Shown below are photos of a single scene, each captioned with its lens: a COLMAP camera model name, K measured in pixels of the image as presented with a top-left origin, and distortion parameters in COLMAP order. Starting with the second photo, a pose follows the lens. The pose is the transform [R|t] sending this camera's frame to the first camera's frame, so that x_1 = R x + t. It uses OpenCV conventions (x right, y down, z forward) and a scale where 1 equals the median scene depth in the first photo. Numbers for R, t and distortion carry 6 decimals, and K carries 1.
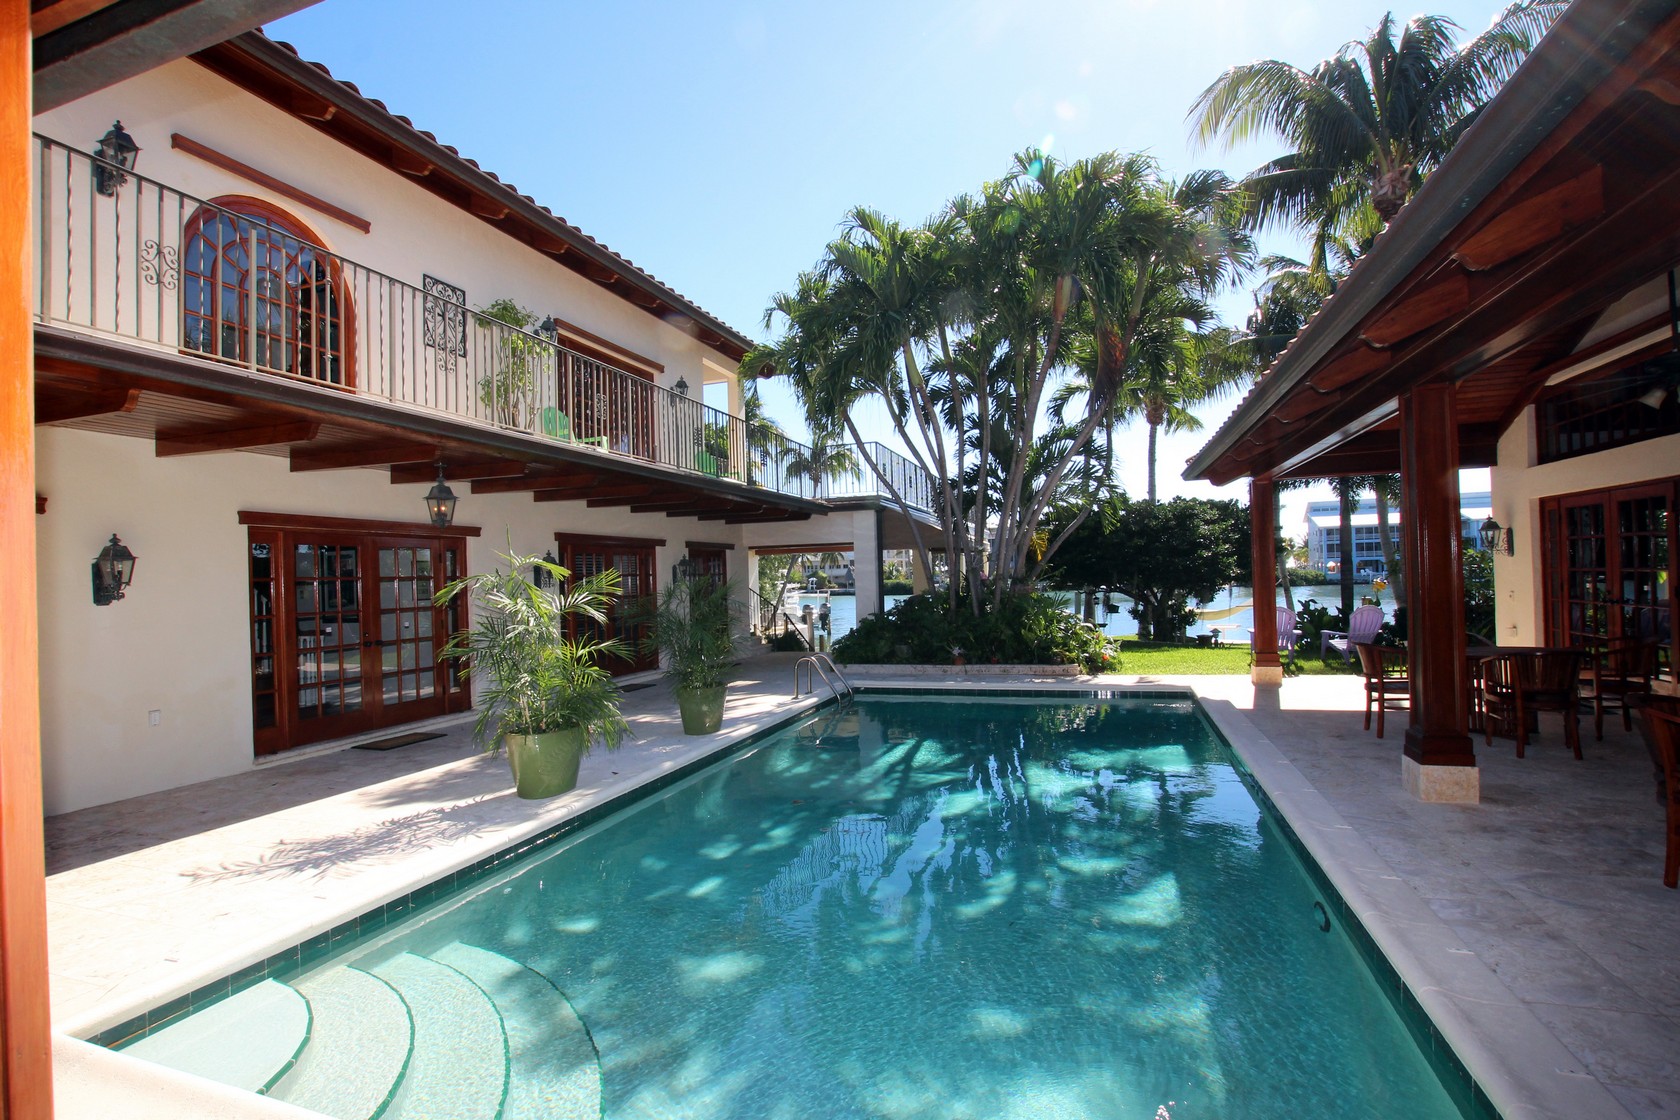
lens RADIAL K [[751.8, 0, 843.3], [0, 751.8, 580.1], [0, 0, 1]] dist [-0.014426, 0.000098]
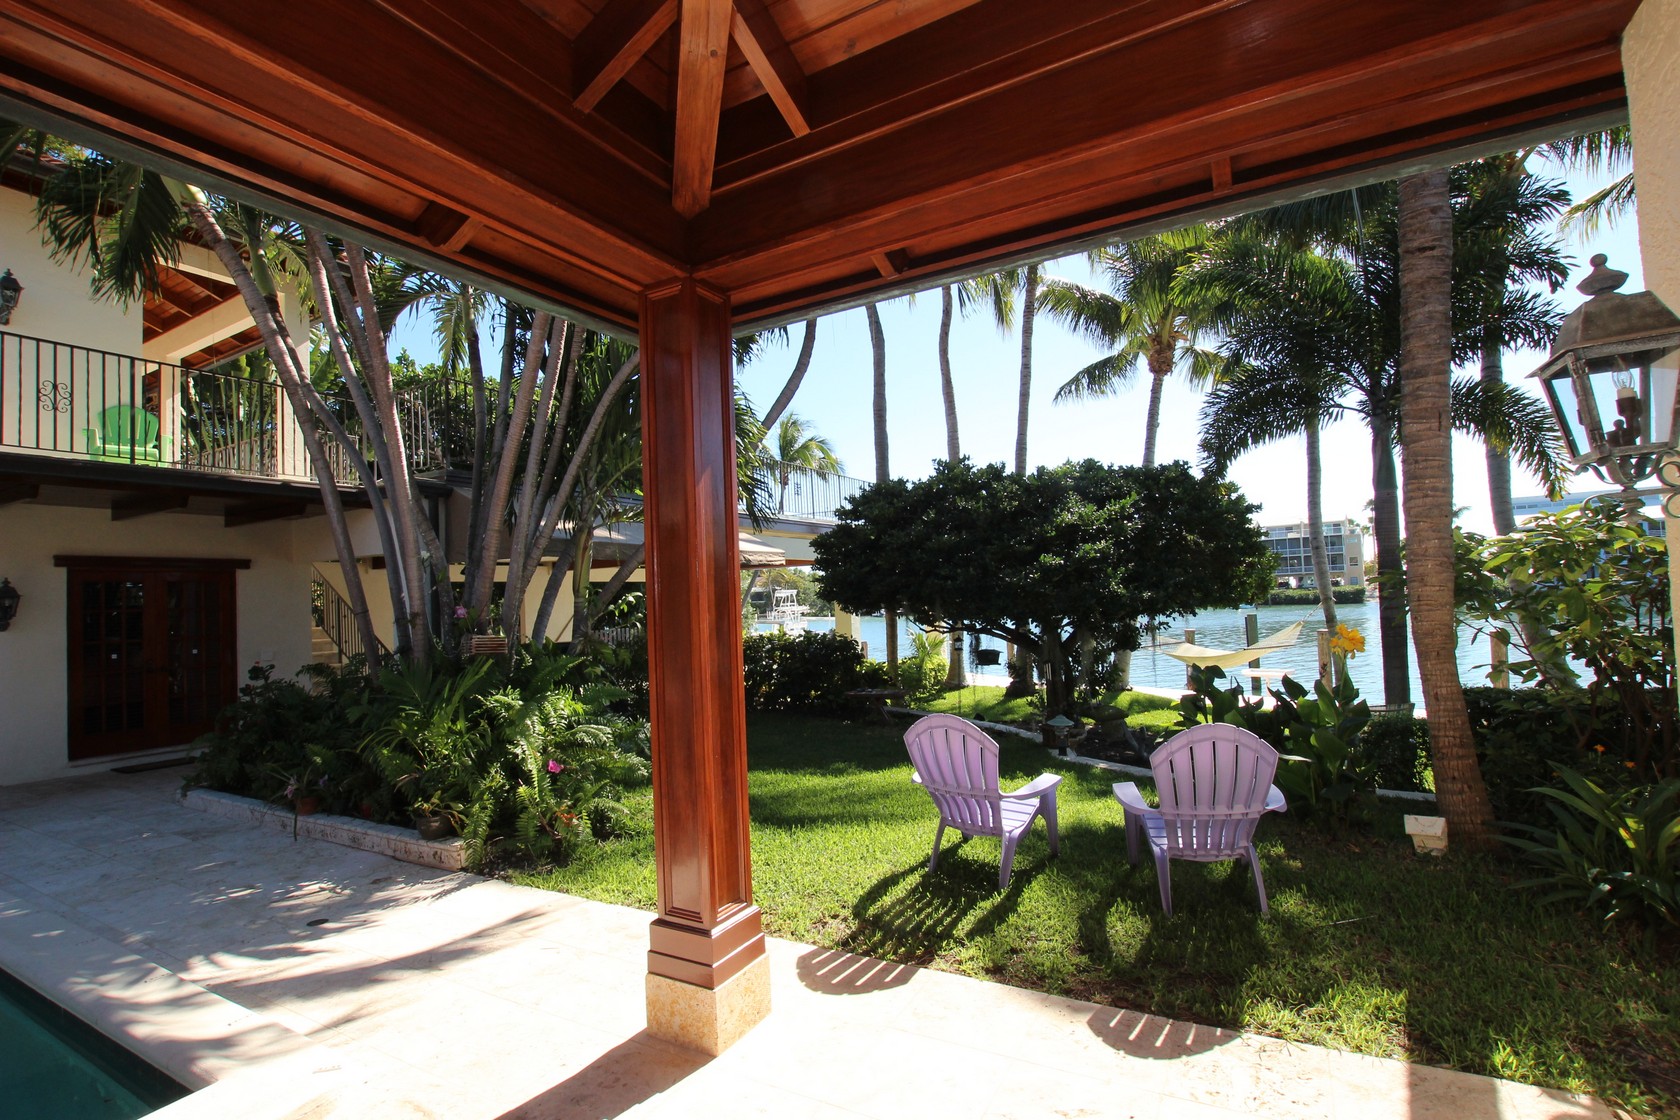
lens RADIAL K [[781.2, 0, 846.1], [0, 781.2, 569.8], [0, 0, 1]] dist [-0.036716, 0.000646]
pose [[0.988554, -0.013903, -0.150225, 0.799869], [0.009239, 0.999455, -0.031697, -0.027795], [0.150584, 0.029946, 0.988144, 0.887269]]
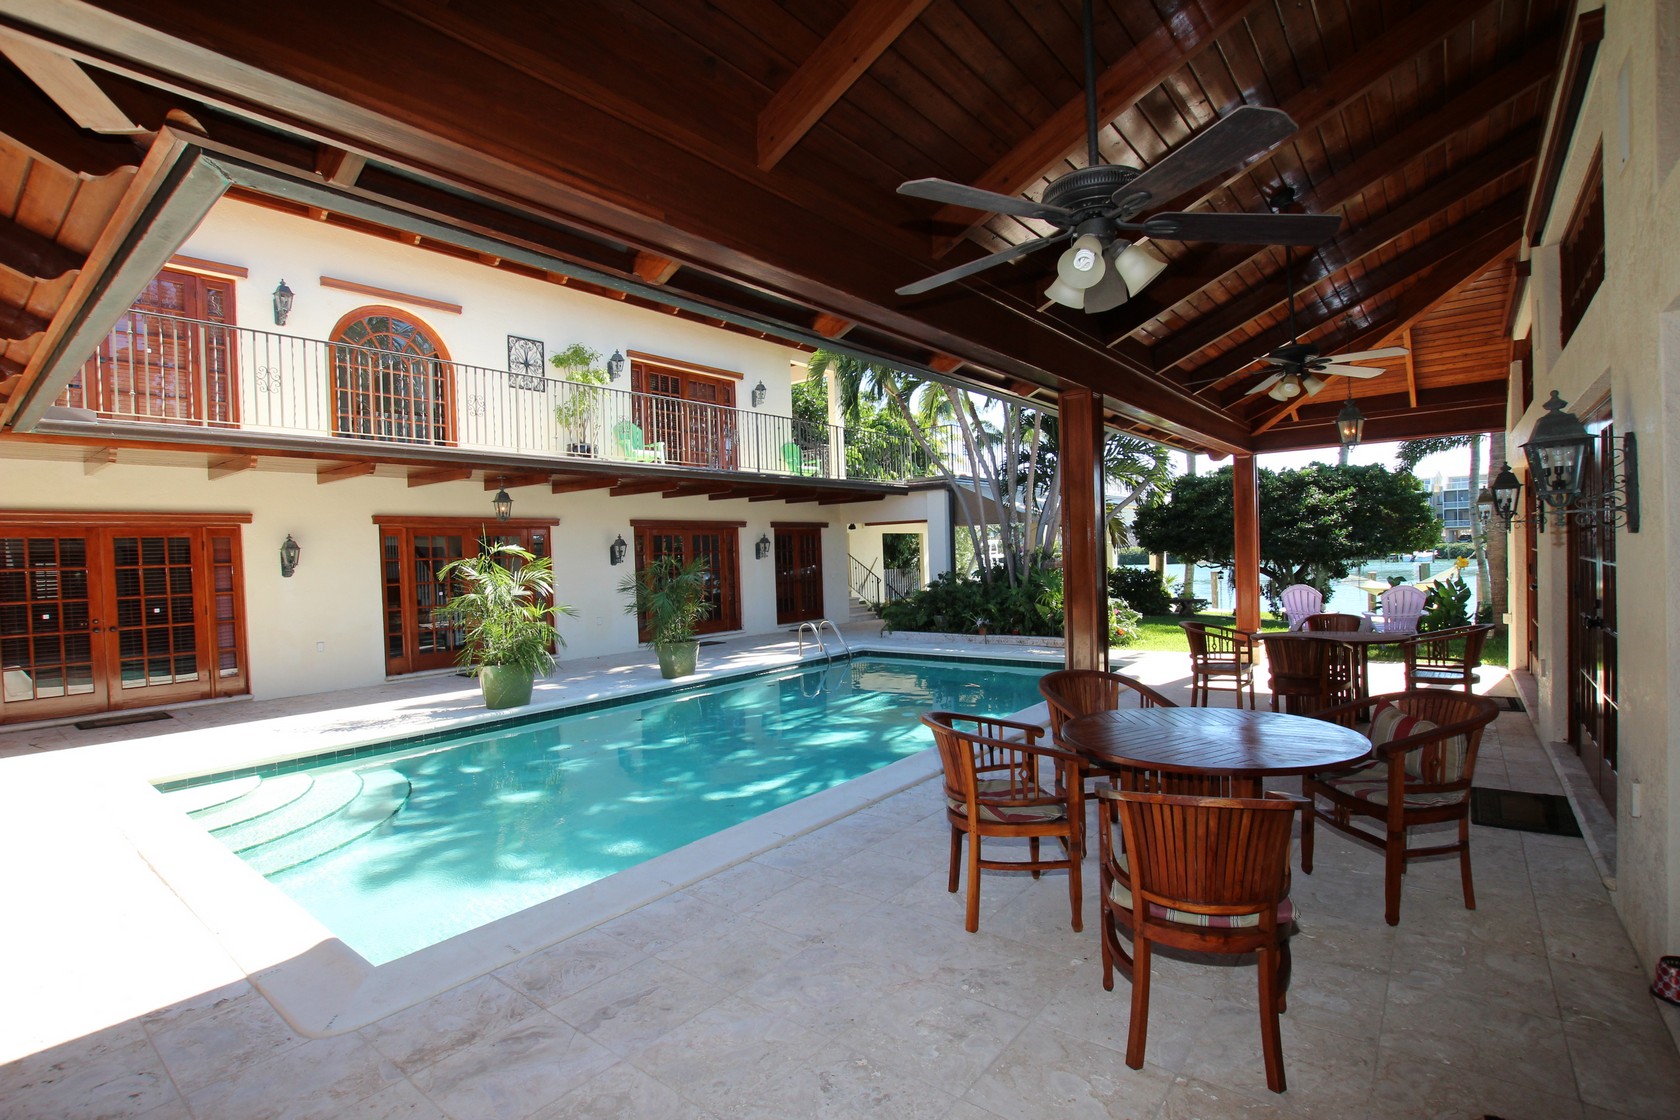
lens RADIAL K [[751.8, 0, 843.3], [0, 751.8, 580.1], [0, 0, 1]] dist [-0.014426, 0.000098]
pose [[0.950415, 0.007171, -0.310901, 0.419875], [0.004152, 0.999352, 0.035741, -0.006780], [0.310956, -0.035260, 0.949770, -0.119082]]
